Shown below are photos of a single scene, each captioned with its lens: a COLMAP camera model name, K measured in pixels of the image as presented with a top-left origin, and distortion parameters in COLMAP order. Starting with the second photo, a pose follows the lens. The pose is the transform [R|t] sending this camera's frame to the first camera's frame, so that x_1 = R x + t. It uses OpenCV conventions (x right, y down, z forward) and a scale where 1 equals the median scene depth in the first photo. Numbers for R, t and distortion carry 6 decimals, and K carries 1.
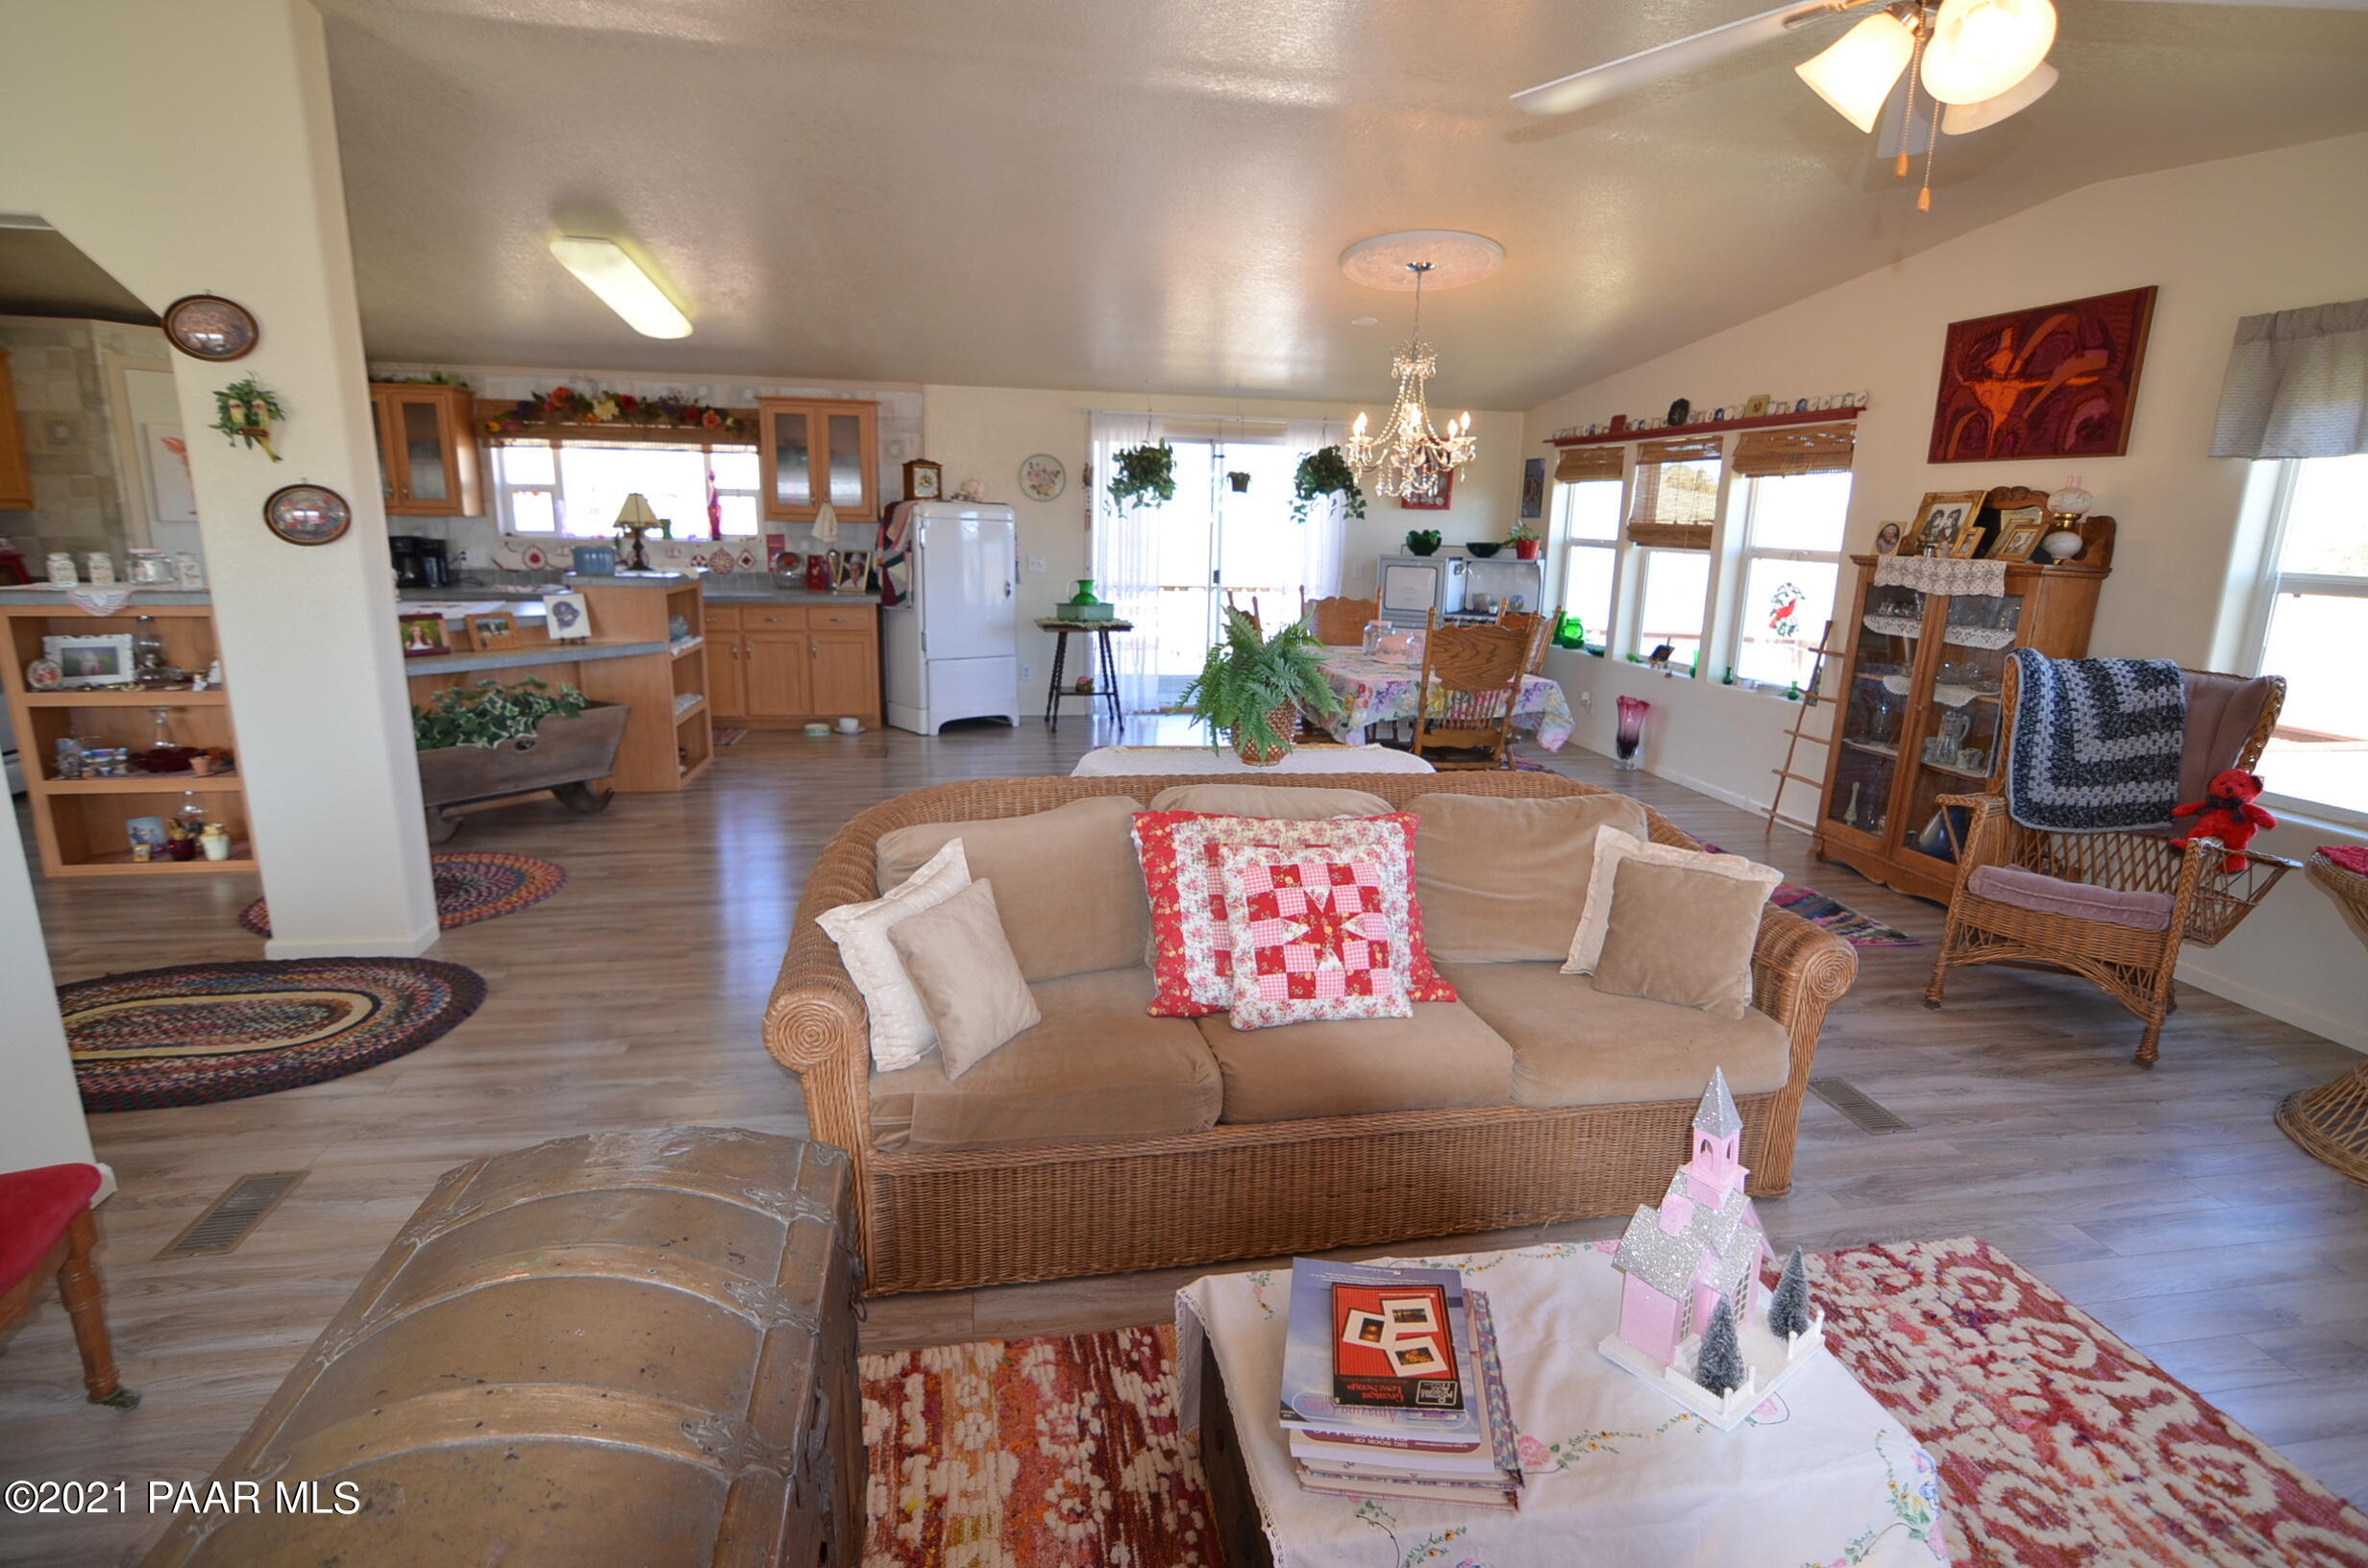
lens RADIAL K [[1173.3, 0, 1184.0], [0, 1173.3, 784.0], [0, 0, 1]] dist [-0.035667, 0.015714]
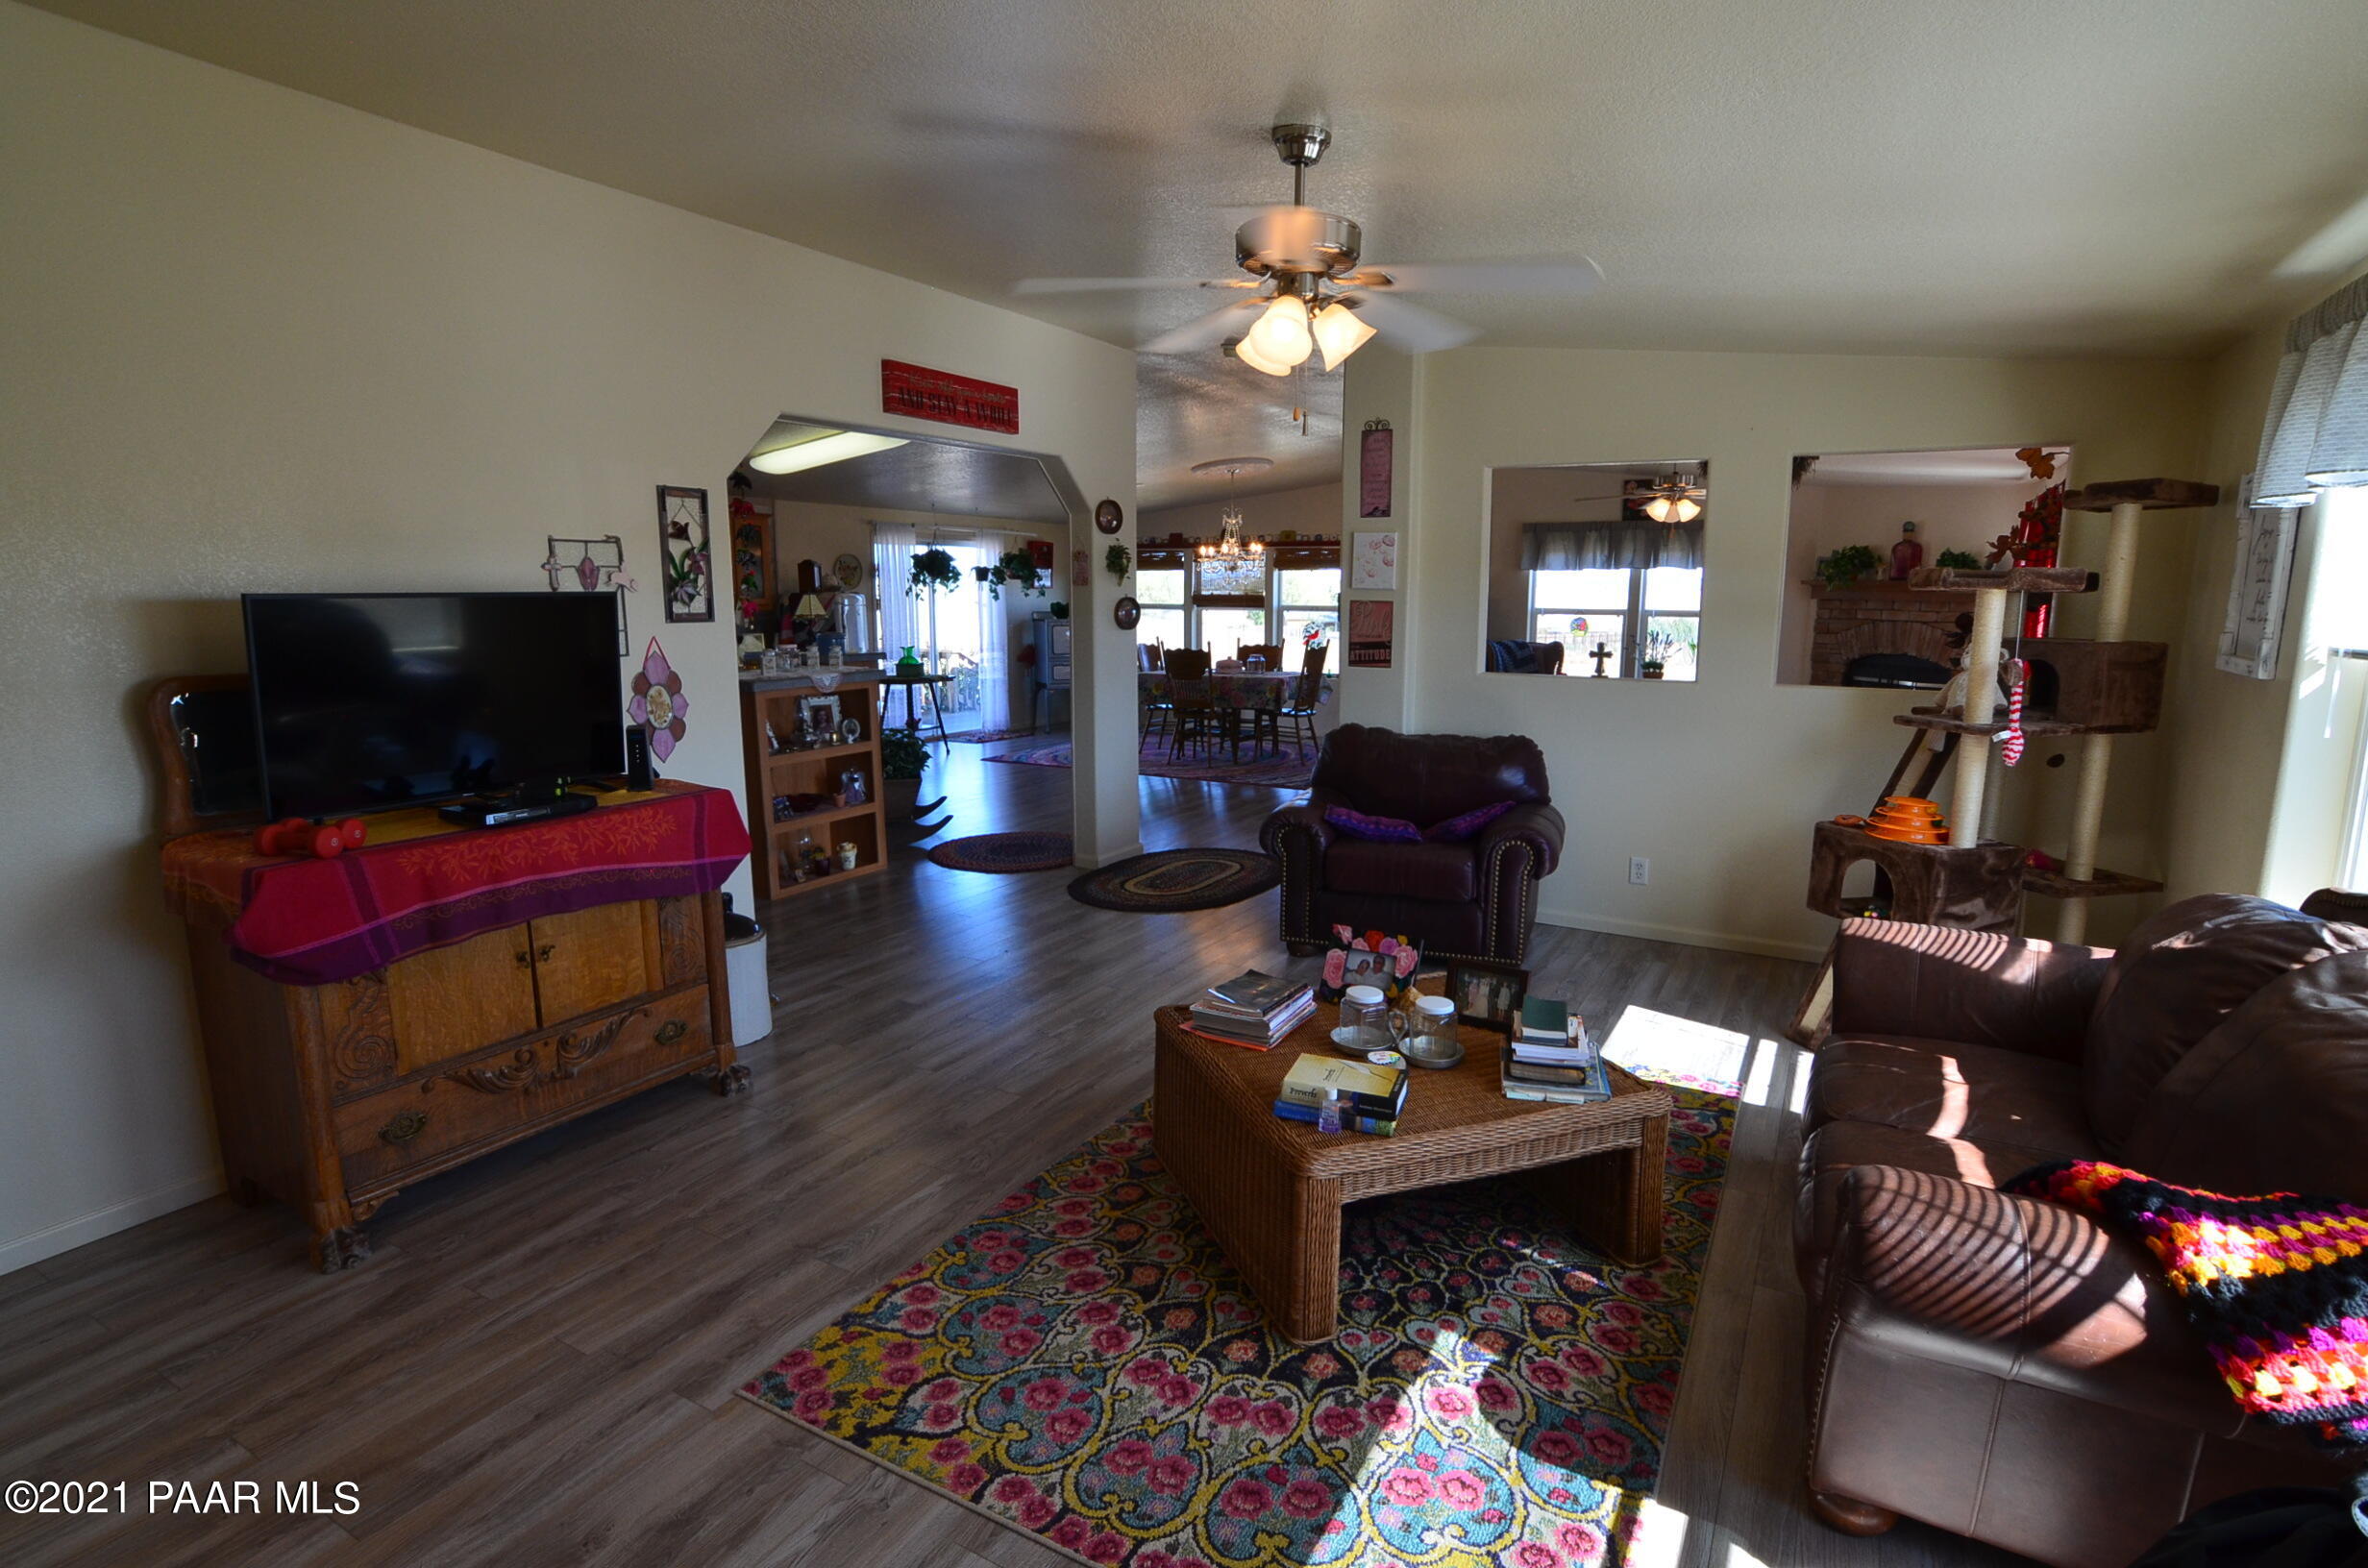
lens RADIAL K [[1173.3, 0, 1184.0], [0, 1173.3, 784.0], [0, 0, 1]] dist [-0.035667, 0.015714]
pose [[0.649297, -0.146649, 0.746262, -1.139392], [0.182789, 0.982562, 0.034047, -0.005478], [-0.738242, 0.114302, 0.664781, -0.155422]]
